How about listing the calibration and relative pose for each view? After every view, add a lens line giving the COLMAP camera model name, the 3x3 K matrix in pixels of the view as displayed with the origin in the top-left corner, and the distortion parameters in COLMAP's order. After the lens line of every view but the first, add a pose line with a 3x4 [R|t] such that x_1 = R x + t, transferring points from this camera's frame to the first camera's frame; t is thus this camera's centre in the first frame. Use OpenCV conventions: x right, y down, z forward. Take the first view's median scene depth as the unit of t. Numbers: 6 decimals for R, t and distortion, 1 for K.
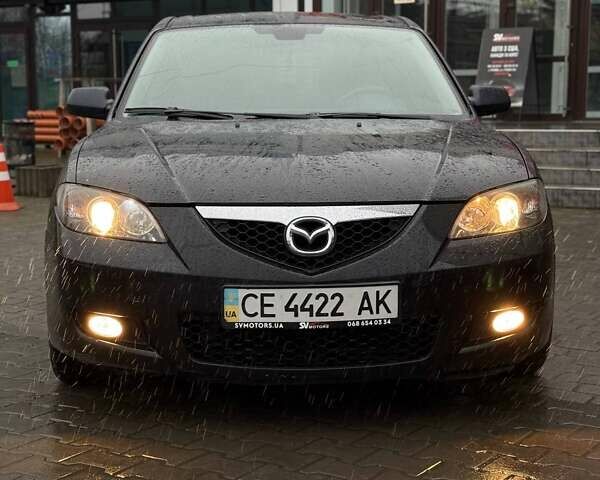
lens RADIAL K [[1152.3, 0, 300.0], [0, 1152.3, 240.0], [0, 0, 1]] dist [0.029163, 2.382610]
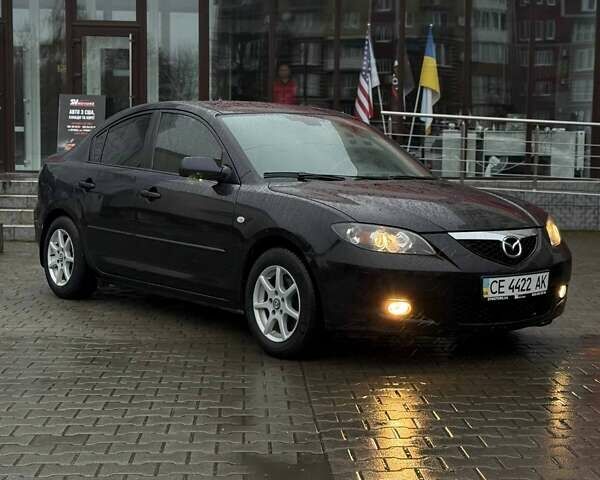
lens RADIAL K [[1152.3, 0, 300.0], [0, 1152.3, 240.0], [0, 0, 1]] dist [0.029163, 2.382610]
pose [[0.824046, -0.036535, 0.565343, -1.266504], [0.059725, 0.997960, -0.022563, 0.006841], [-0.563366, 0.052358, 0.824547, -0.286094]]
